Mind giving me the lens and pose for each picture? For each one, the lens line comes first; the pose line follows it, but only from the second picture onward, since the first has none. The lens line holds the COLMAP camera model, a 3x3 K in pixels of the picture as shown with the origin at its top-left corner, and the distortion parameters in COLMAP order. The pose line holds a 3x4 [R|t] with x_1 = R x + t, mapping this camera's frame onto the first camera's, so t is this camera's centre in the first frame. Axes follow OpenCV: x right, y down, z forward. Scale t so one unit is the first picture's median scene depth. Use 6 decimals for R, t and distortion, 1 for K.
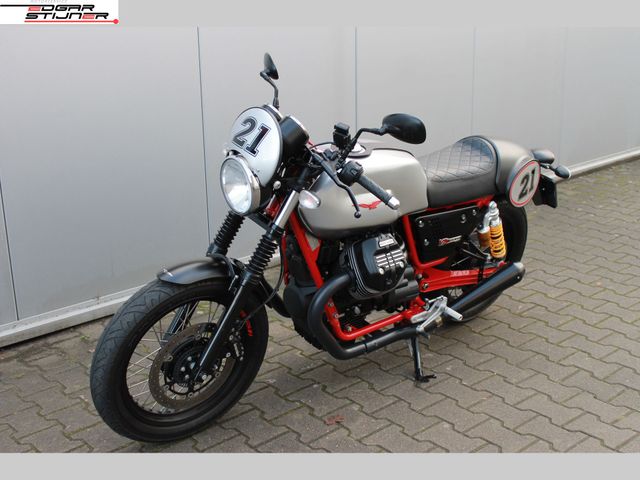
lens RADIAL K [[831.0, 0, 320.0], [0, 831.0, 240.0], [0, 0, 1]] dist [-0.008475, -0.005846]
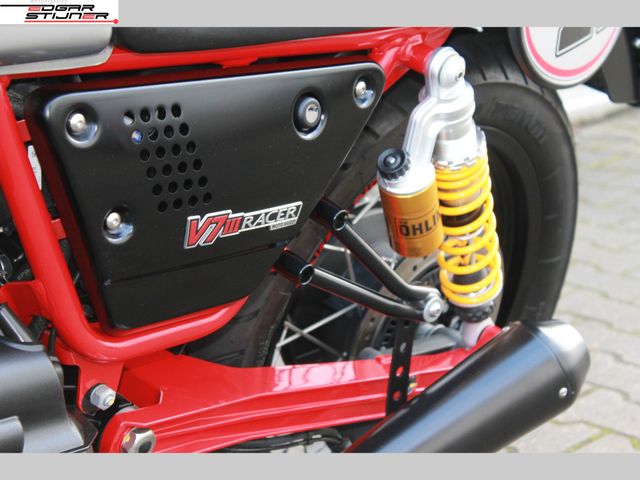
lens RADIAL K [[1225.6, 0, 320.0], [0, 1225.6, 240.0], [0, 0, 1]] dist [0.006819, 0.009140]
pose [[0.994435, -0.007652, 0.105070, 0.138927], [0.013118, 0.998591, -0.051426, 0.020410], [-0.104529, 0.052518, 0.993134, 0.676575]]
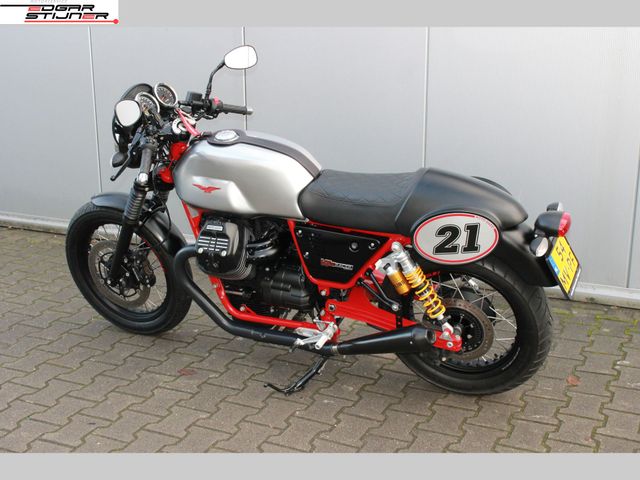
lens RADIAL K [[891.3, 0, 320.0], [0, 891.3, 240.0], [0, 0, 1]] dist [-0.012212, -0.009573]
pose [[0.416886, 0.271343, -0.867513, 0.961233], [-0.273873, 0.947547, 0.164766, -0.176129], [0.866718, 0.168900, 0.469333, 0.497867]]
